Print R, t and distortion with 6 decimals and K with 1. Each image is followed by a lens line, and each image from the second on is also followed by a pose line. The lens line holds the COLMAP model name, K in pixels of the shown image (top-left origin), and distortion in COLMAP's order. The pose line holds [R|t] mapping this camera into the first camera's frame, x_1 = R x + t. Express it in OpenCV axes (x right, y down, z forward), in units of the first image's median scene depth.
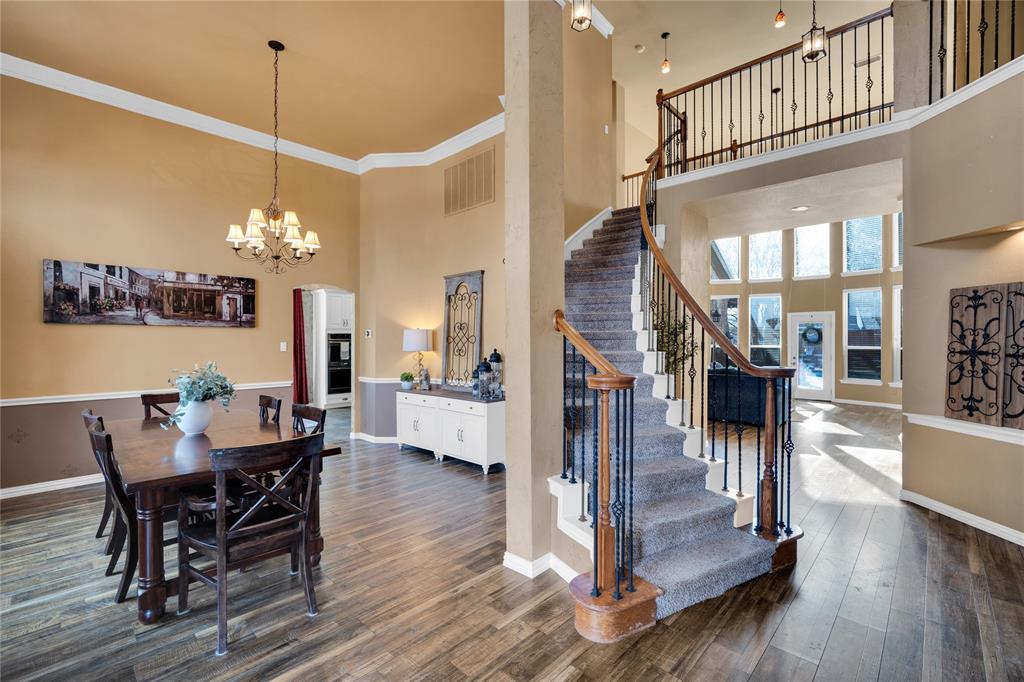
lens RADIAL K [[447.3, 0, 506.6], [0, 447.3, 339.4], [0, 0, 1]] dist [-0.010470, 0.001241]
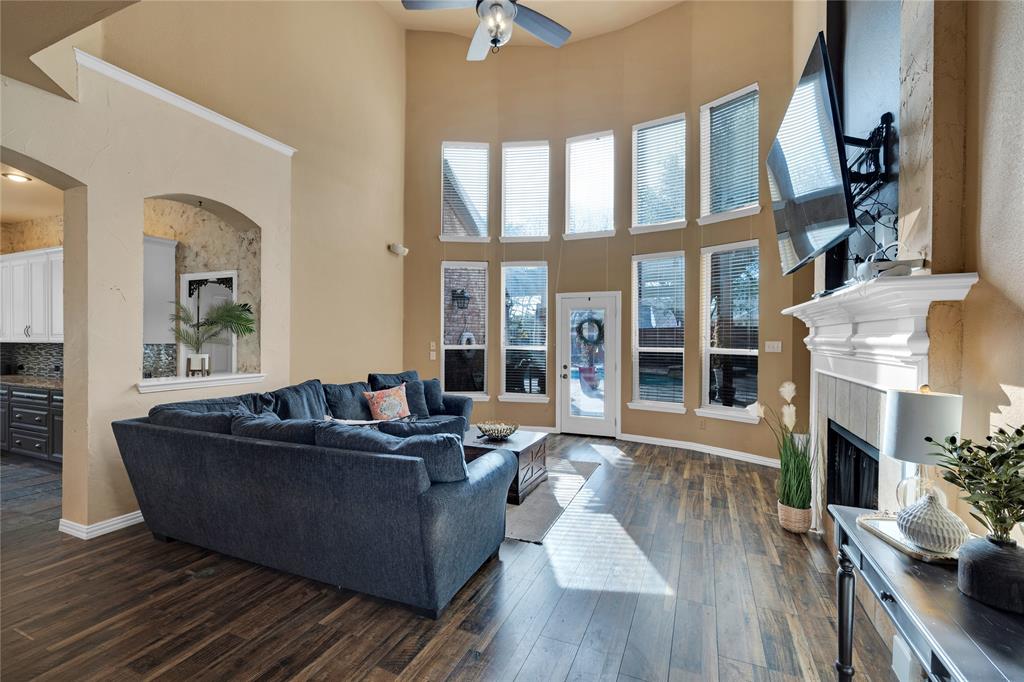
lens RADIAL K [[447.3, 0, 508.0], [0, 447.3, 339.7], [0, 0, 1]] dist [-0.010470, 0.001241]
pose [[0.932536, -0.000966, 0.361076, 0.363914], [-0.000540, 0.999992, 0.004070, 0.001299], [-0.361077, -0.003991, 0.932527, 0.474233]]
